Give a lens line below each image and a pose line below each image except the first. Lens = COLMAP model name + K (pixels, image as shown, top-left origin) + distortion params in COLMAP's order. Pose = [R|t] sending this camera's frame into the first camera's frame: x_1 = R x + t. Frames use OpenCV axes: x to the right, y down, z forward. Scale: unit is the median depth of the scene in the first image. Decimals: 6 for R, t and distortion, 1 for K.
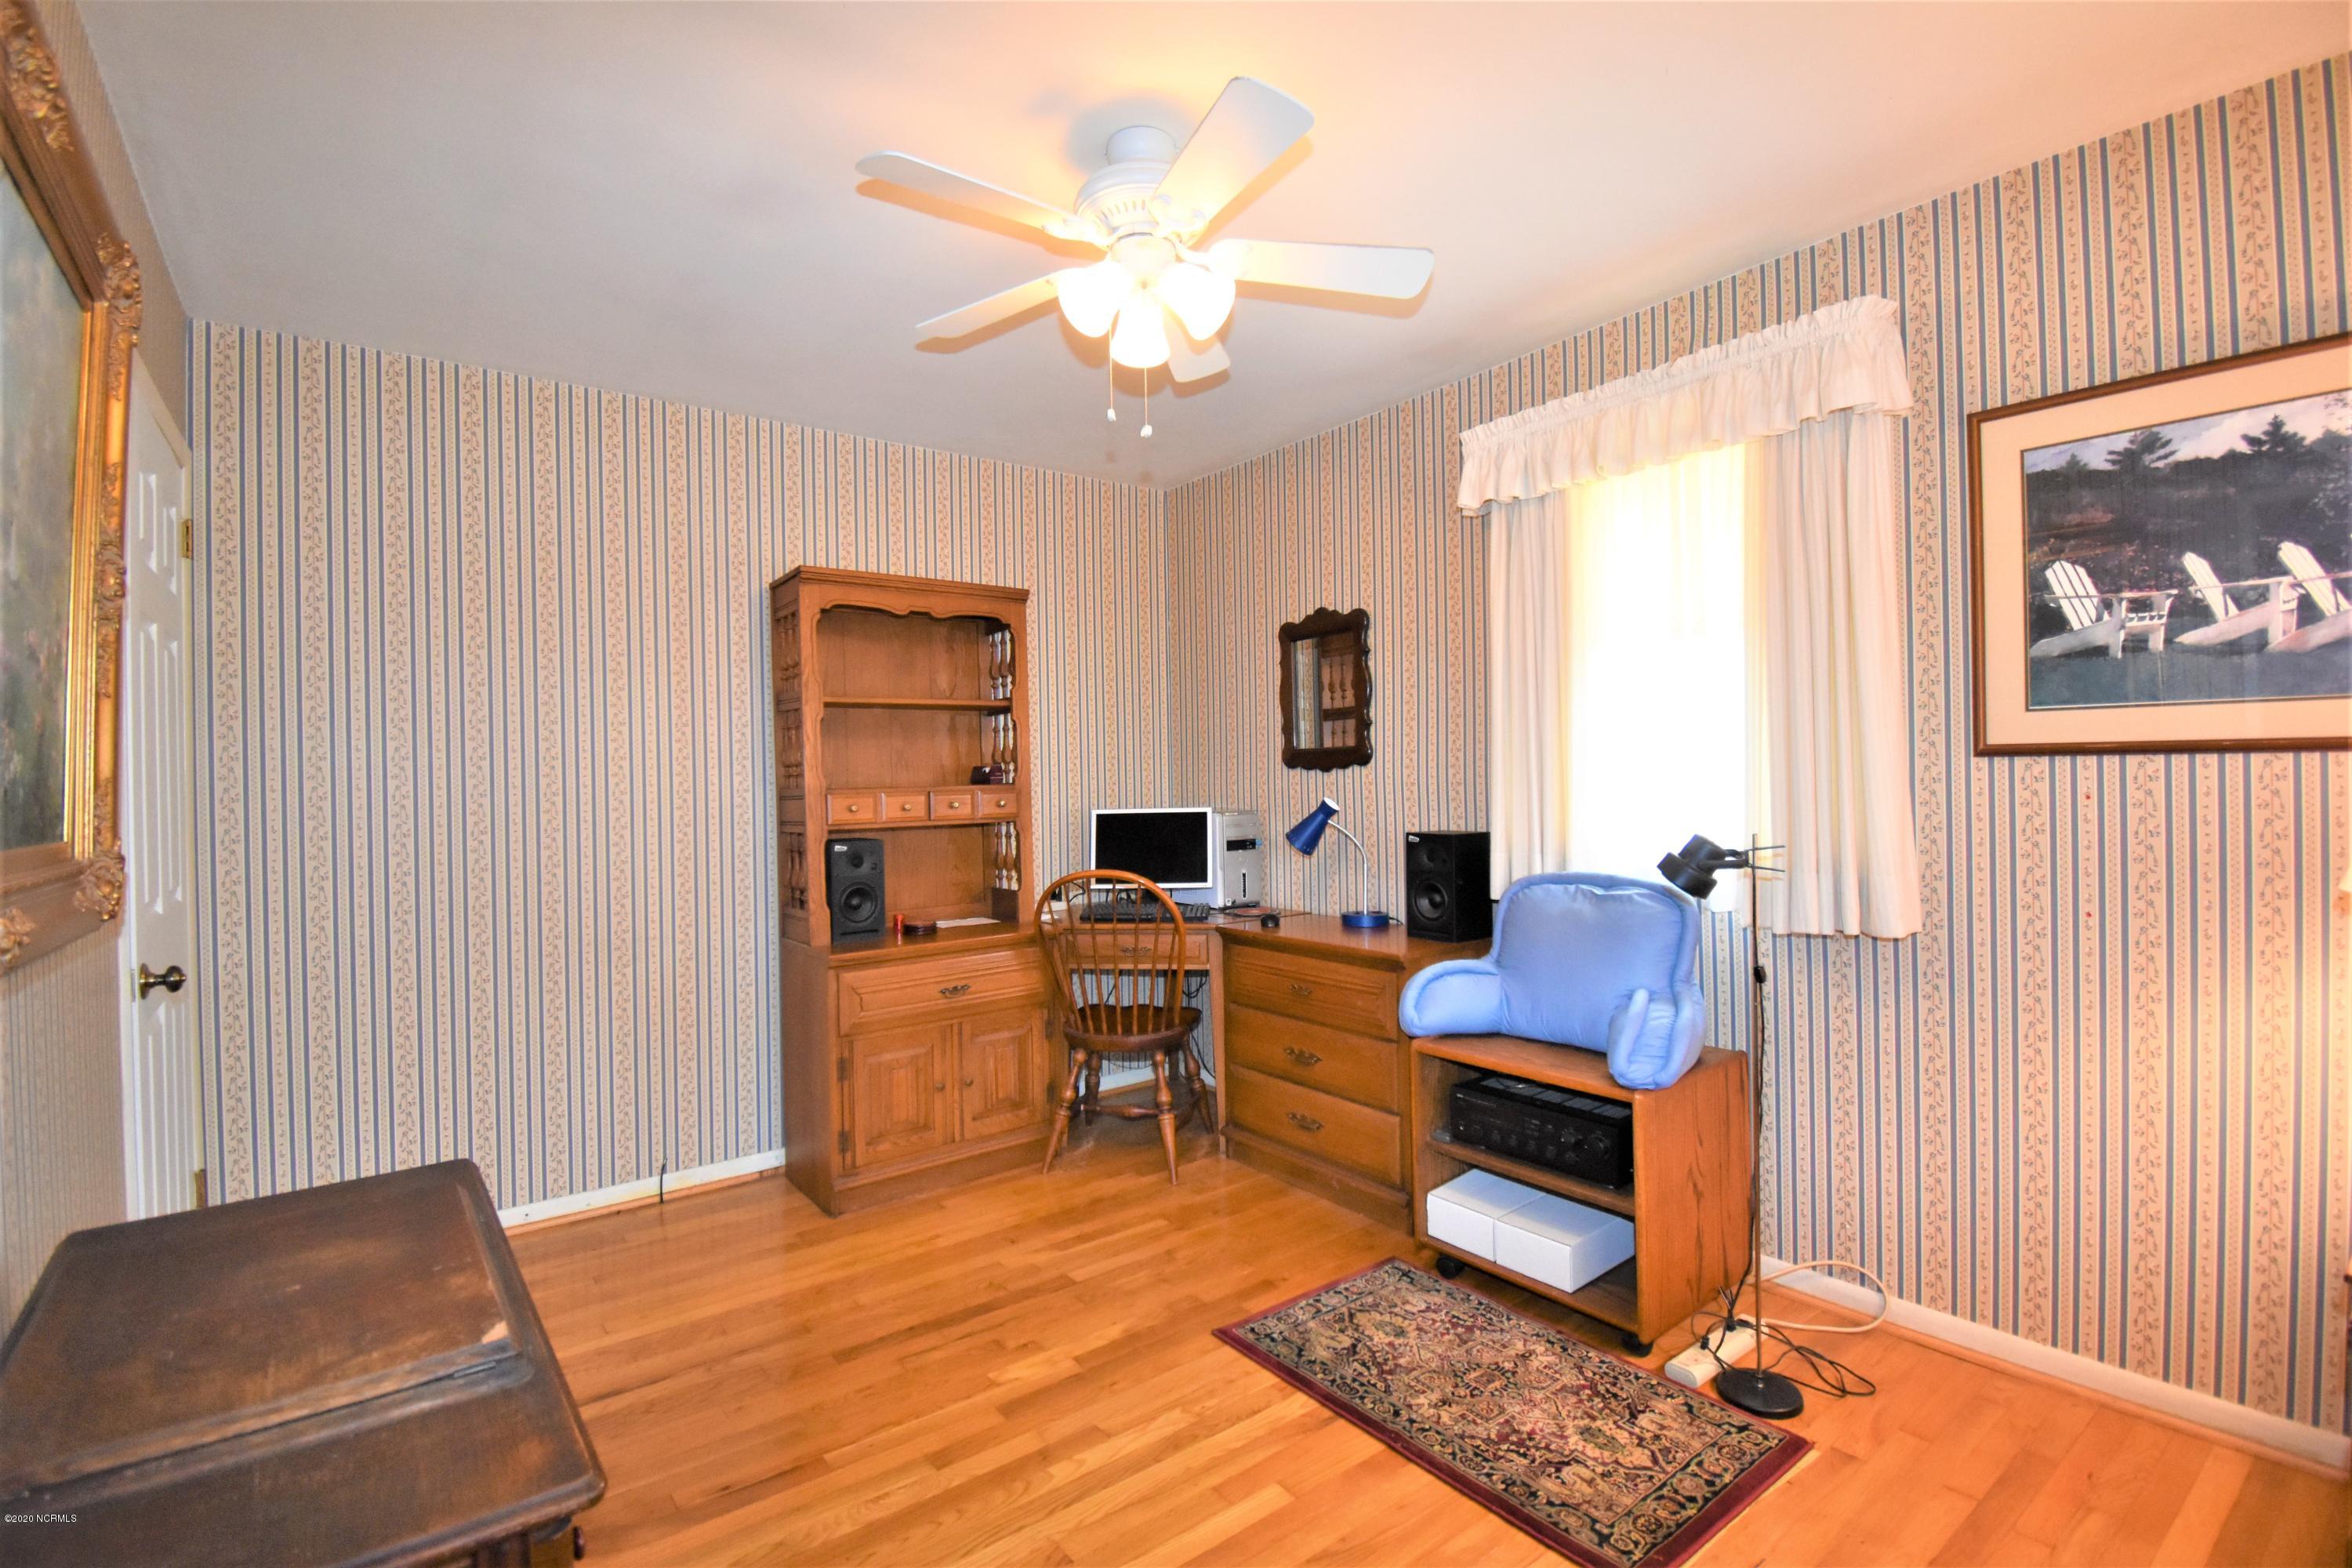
lens RADIAL K [[1060.5, 0, 1167.6], [0, 1060.5, 767.0], [0, 0, 1]] dist [0.021696, -0.027415]
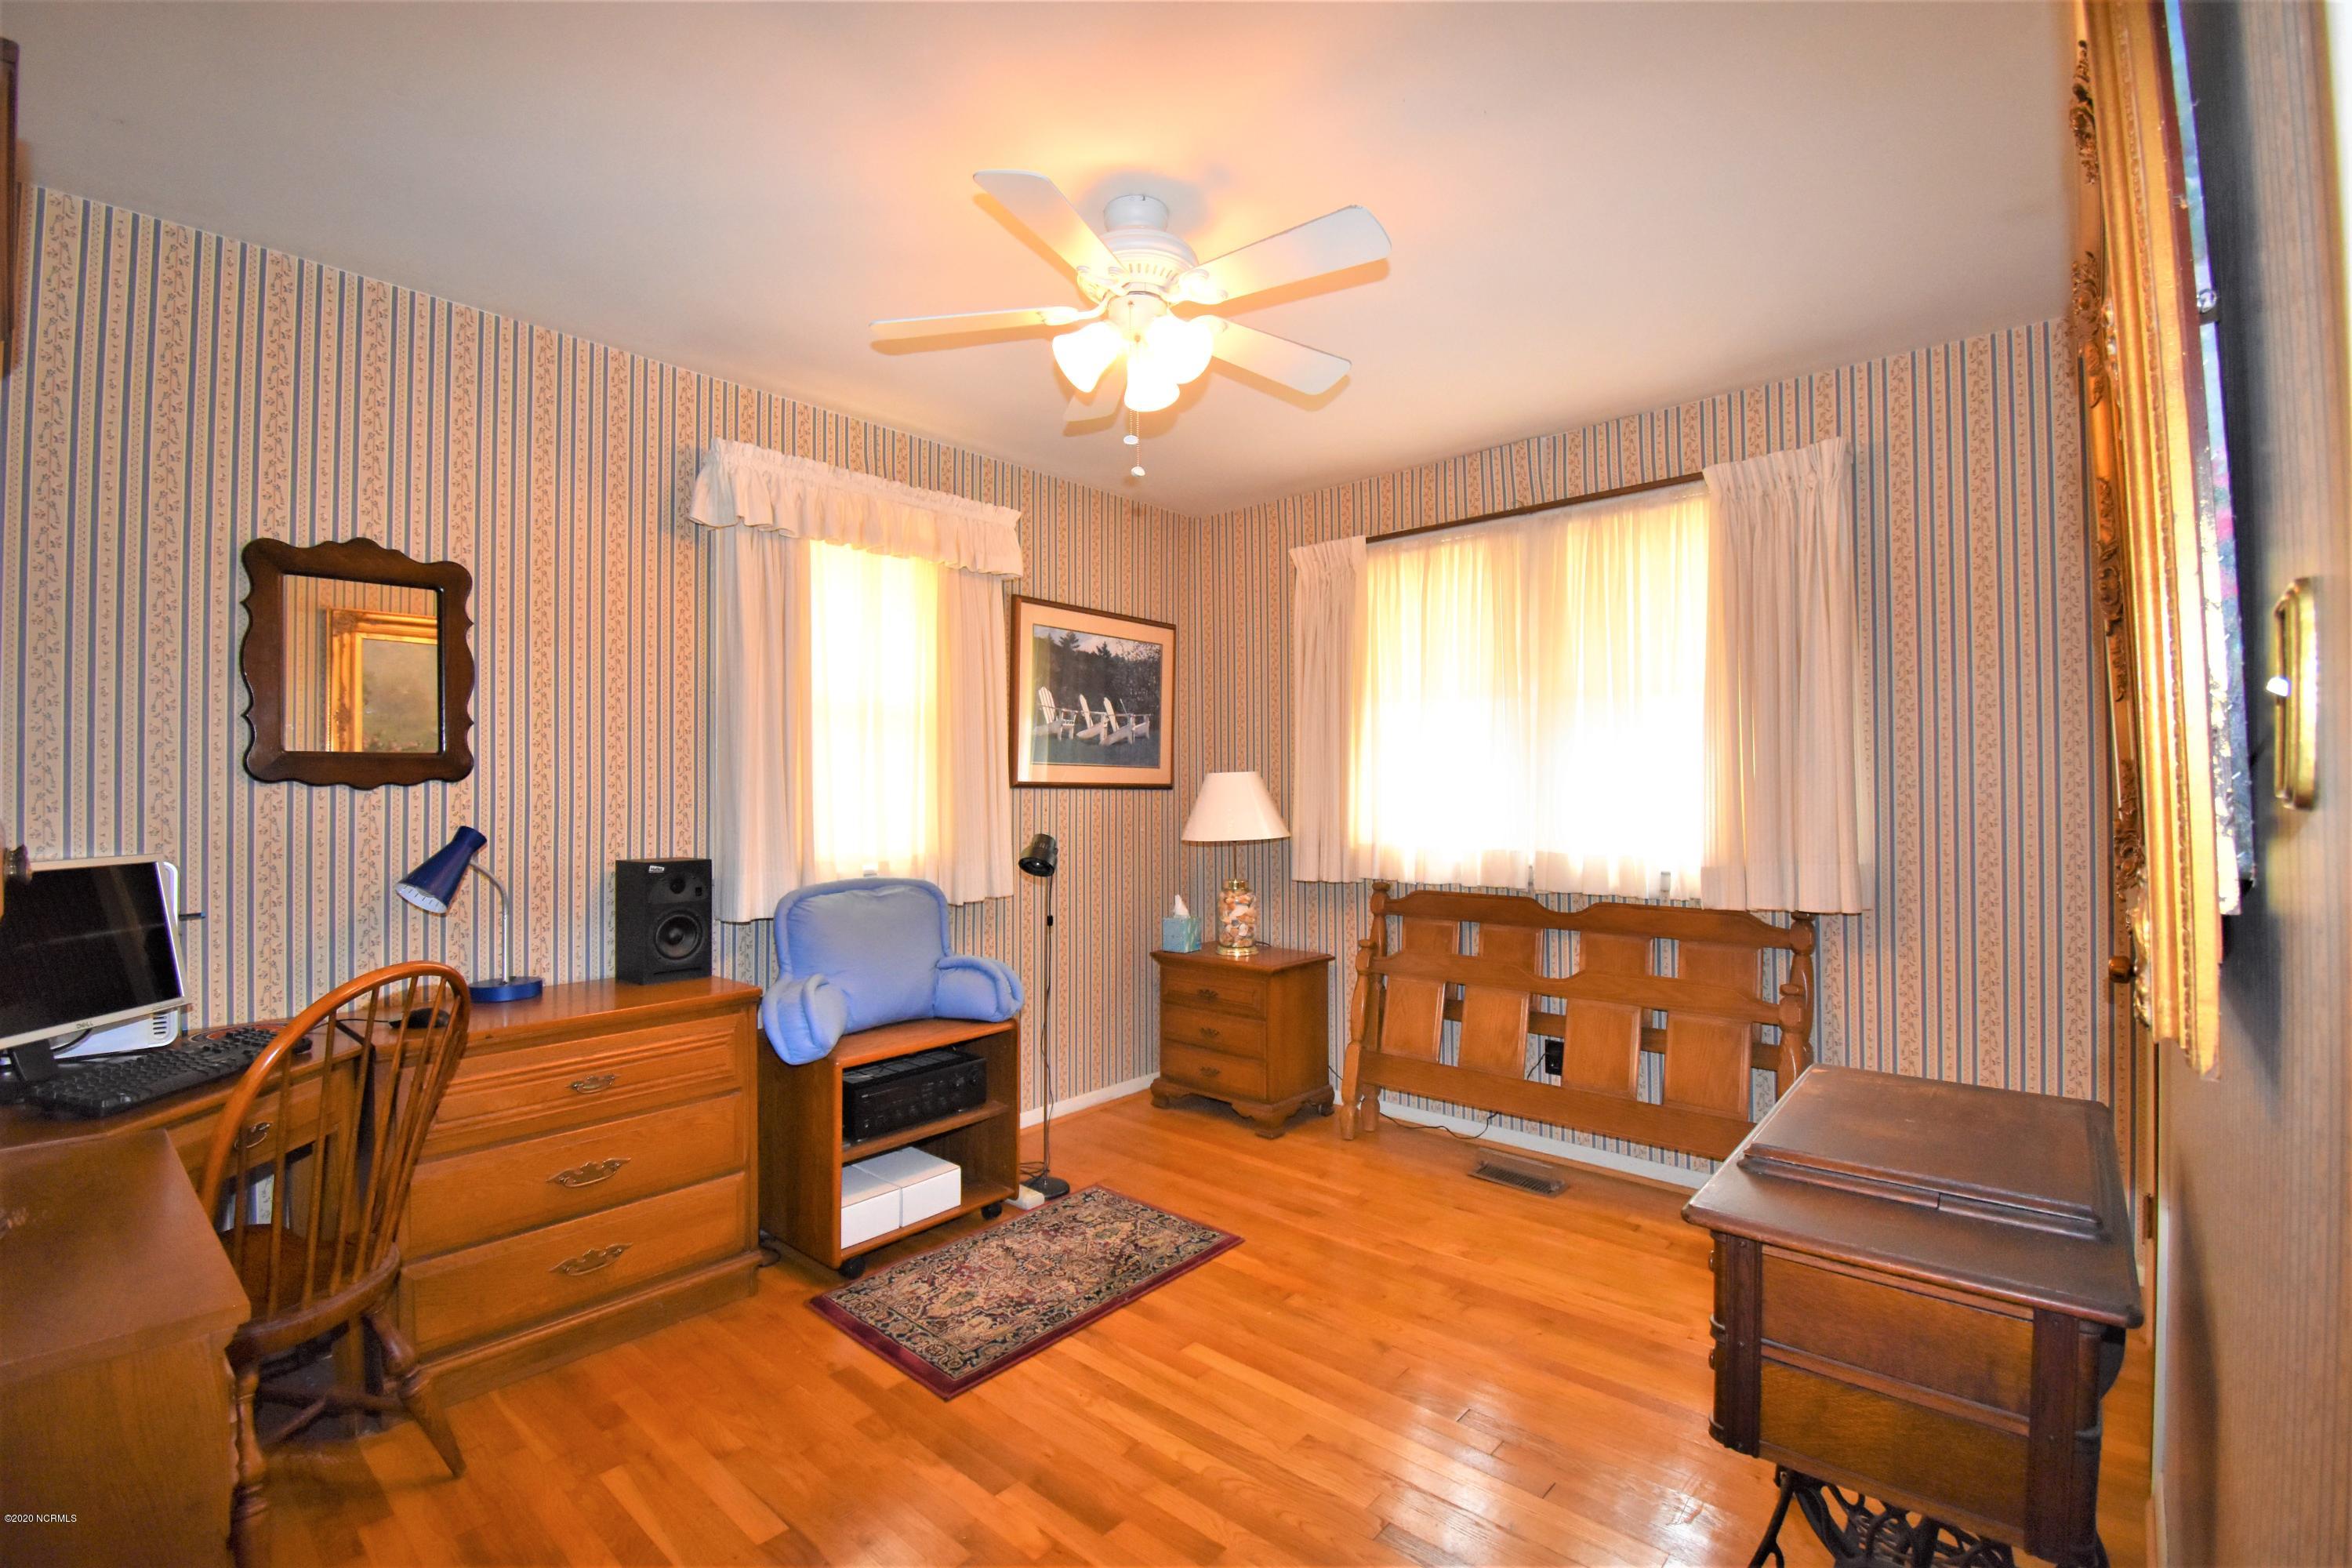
lens RADIAL K [[1060.5, 0, 1167.6], [0, 1060.5, 767.0], [0, 0, 1]] dist [0.021696, -0.027415]
pose [[-0.210007, 0.037602, 0.976977, -1.017769], [-0.005894, 0.999193, -0.039724, 0.023653], [-0.977682, -0.014101, -0.209616, 1.128233]]
